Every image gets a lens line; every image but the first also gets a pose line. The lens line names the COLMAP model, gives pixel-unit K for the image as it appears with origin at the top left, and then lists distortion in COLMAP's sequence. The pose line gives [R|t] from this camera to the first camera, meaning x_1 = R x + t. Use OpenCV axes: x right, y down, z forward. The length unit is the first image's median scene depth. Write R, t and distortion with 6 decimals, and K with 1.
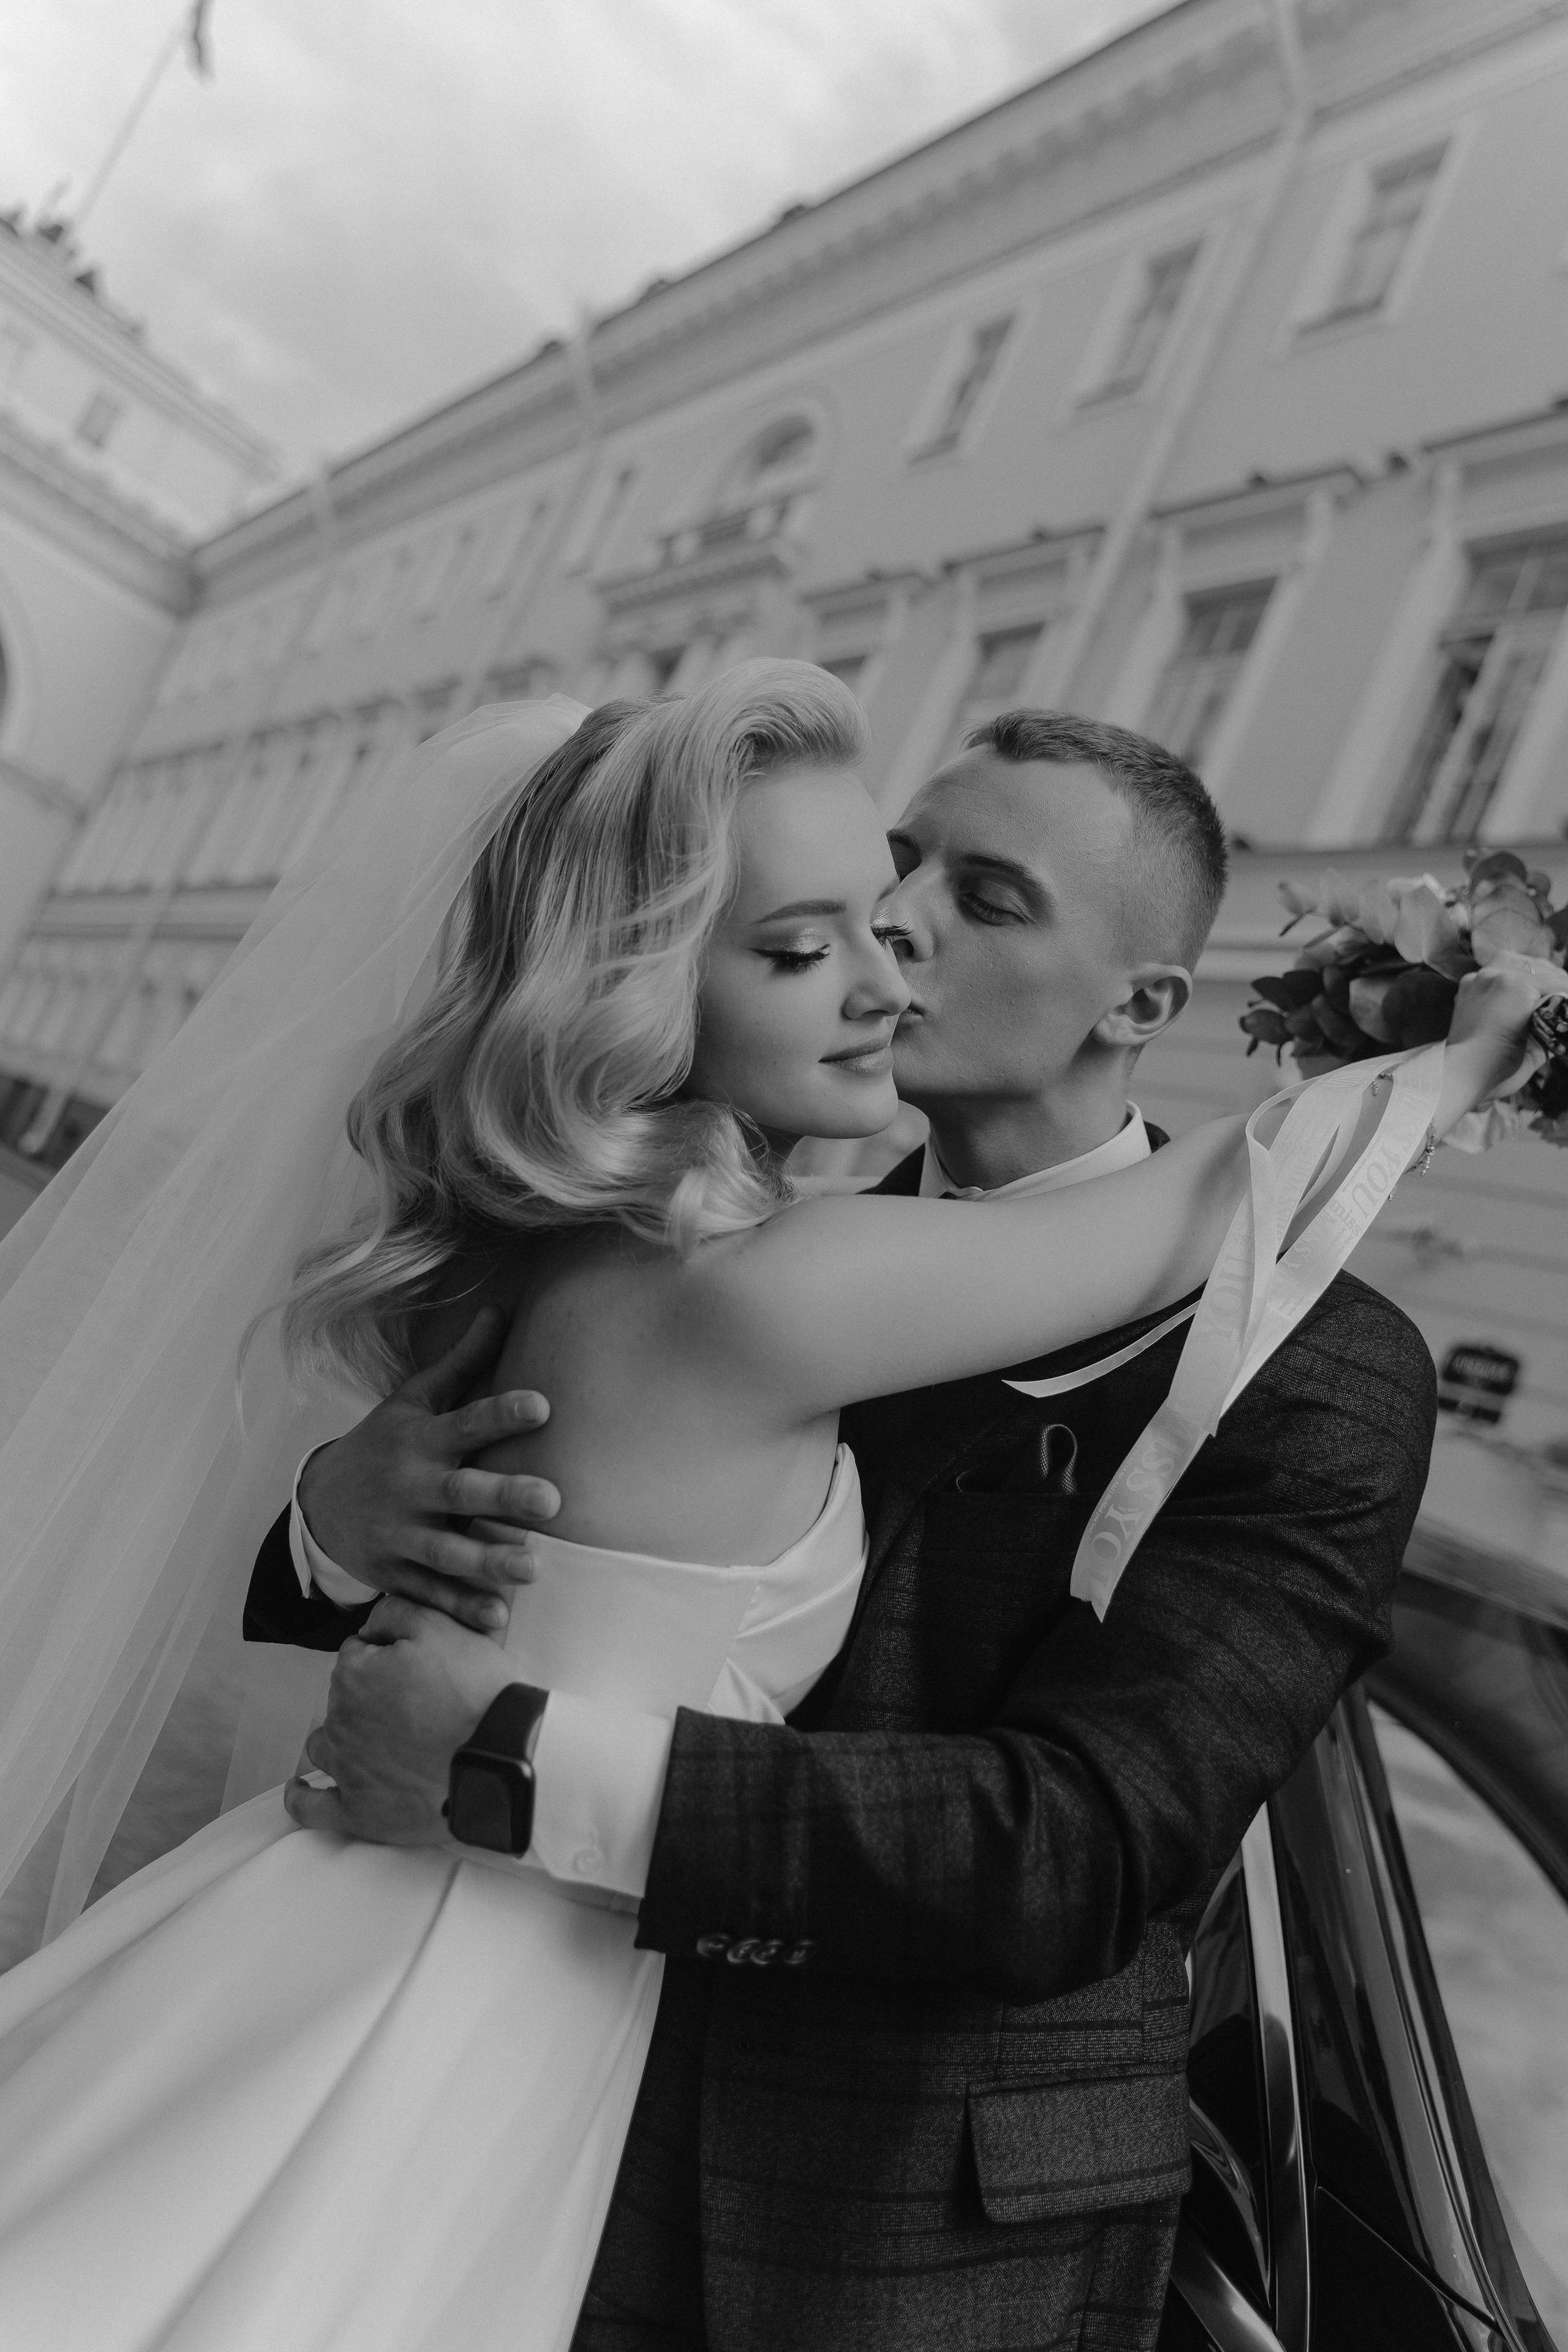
lens RADIAL K [[1855.3, 0, 779.8], [0, 1855.3, 1186.9], [0, 0, 1]] dist [-0.011141, -0.000773]
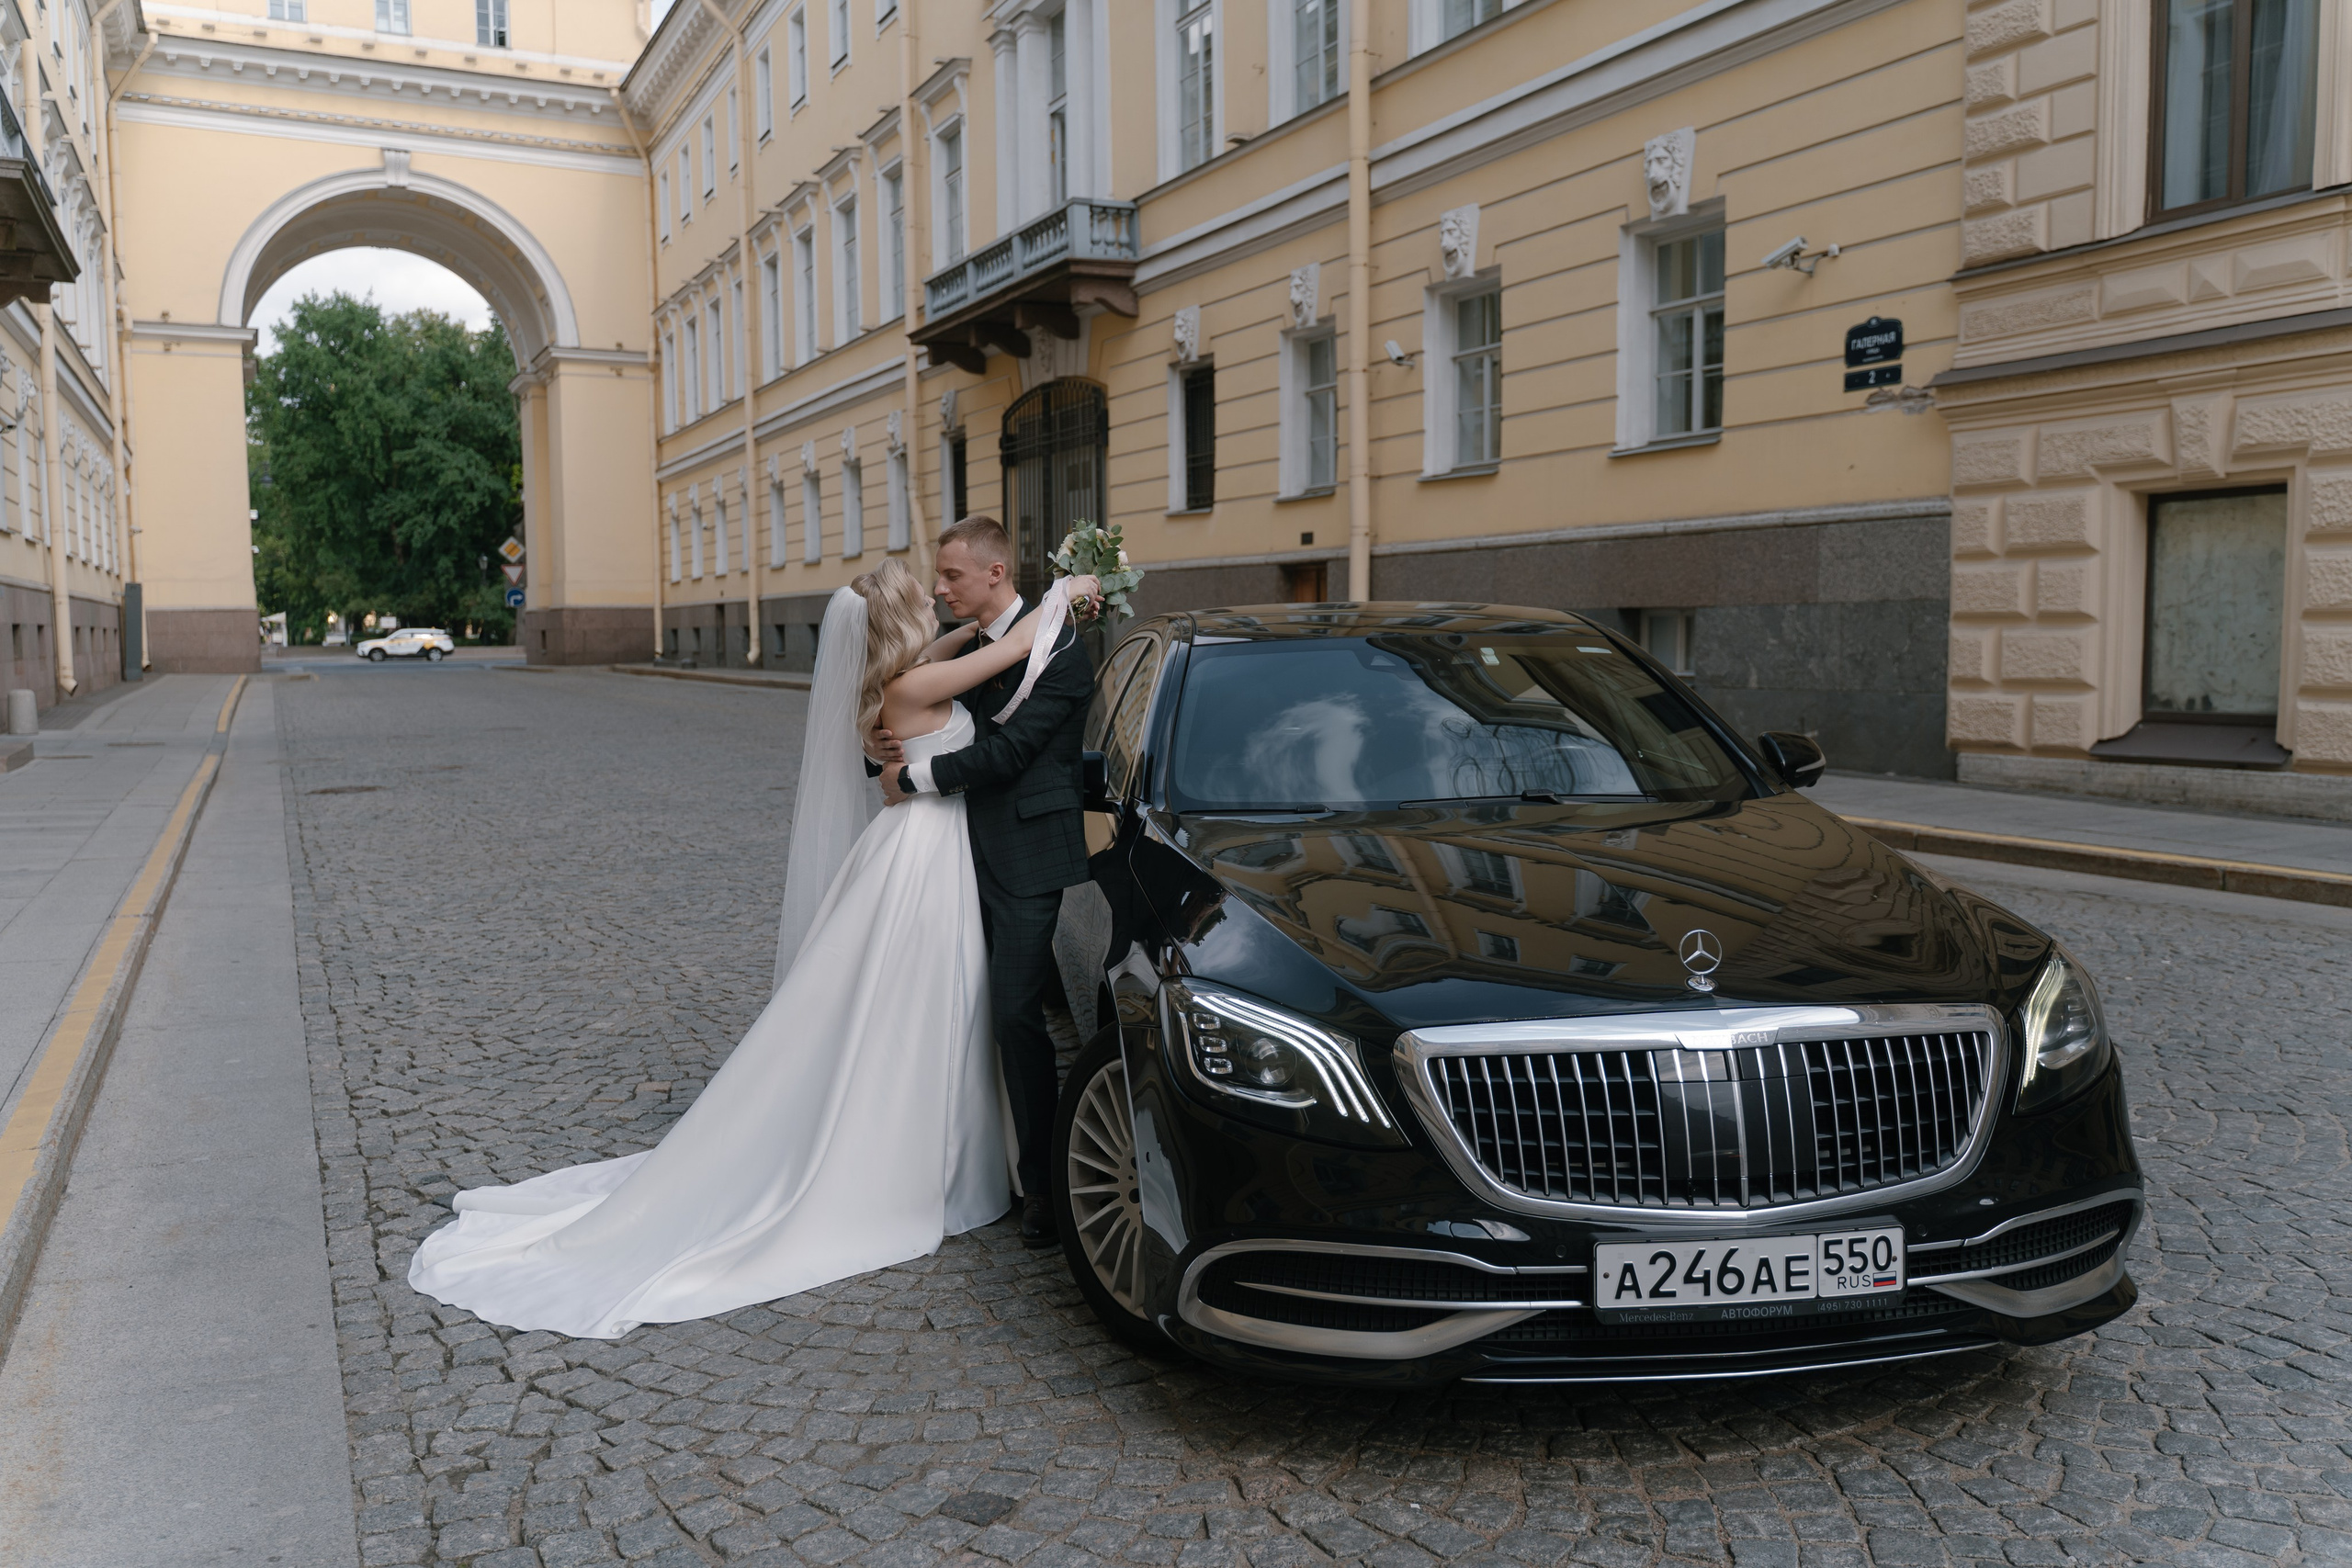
lens RADIAL K [[1855.2, 0, 1170.3], [0, 1855.2, 762.0], [0, 0, 1]] dist [-0.011141, -0.000773]
pose [[0.893241, -0.399973, -0.205286, 0.102330], [0.429832, 0.893620, 0.129184, -0.008660], [0.131778, -0.203630, 0.970139, -0.265453]]
